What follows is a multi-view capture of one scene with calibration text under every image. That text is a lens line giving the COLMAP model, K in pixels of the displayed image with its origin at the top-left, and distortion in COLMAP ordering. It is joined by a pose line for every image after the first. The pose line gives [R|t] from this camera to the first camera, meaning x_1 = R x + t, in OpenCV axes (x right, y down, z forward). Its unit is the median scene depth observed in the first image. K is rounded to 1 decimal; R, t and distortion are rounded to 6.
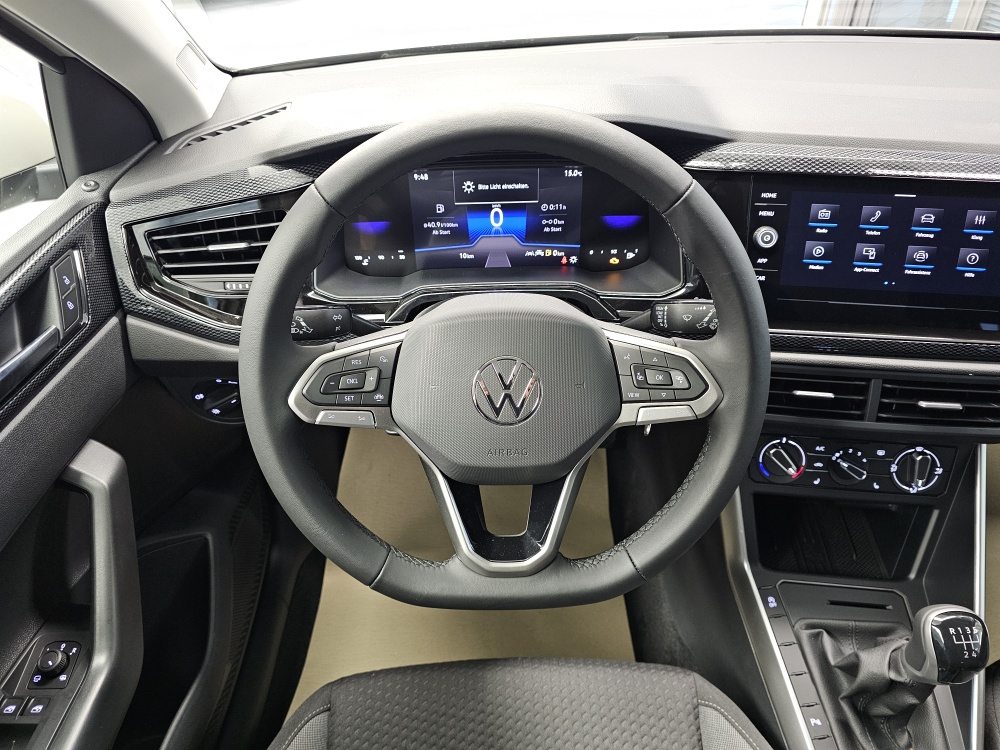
lens RADIAL K [[659.2, 0, 500.0], [0, 659.2, 375.0], [0, 0, 1]] dist [0.020989, 0.000470]
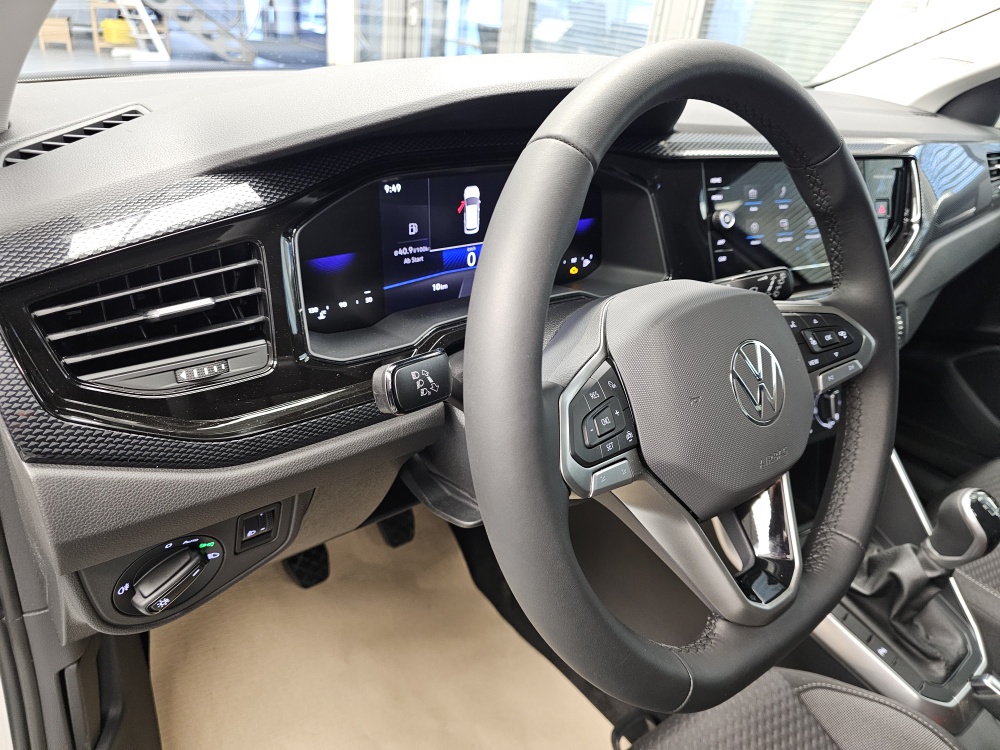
lens RADIAL K [[672.7, 0, 500.0], [0, 672.7, 375.0], [0, 0, 1]] dist [0.041835, -0.066812]
pose [[0.802961, -0.213887, 0.556333, -0.482377], [0.281421, 0.958850, -0.037539, -0.029244], [-0.525410, 0.186707, 0.830111, 0.320742]]
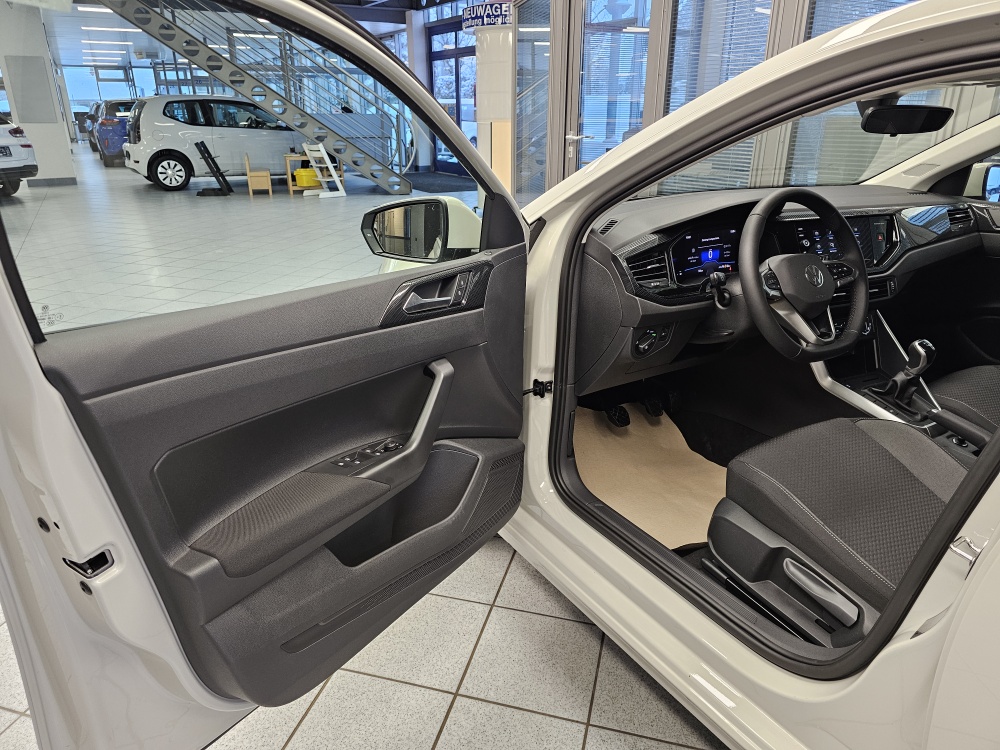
lens RADIAL K [[672.7, 0, 500.0], [0, 672.7, 375.0], [0, 0, 1]] dist [0.041835, -0.066812]
pose [[0.873027, -0.175421, 0.455029, -1.833429], [0.299433, 0.929290, -0.216240, 0.462574], [-0.384921, 0.325034, 0.863822, -0.645073]]
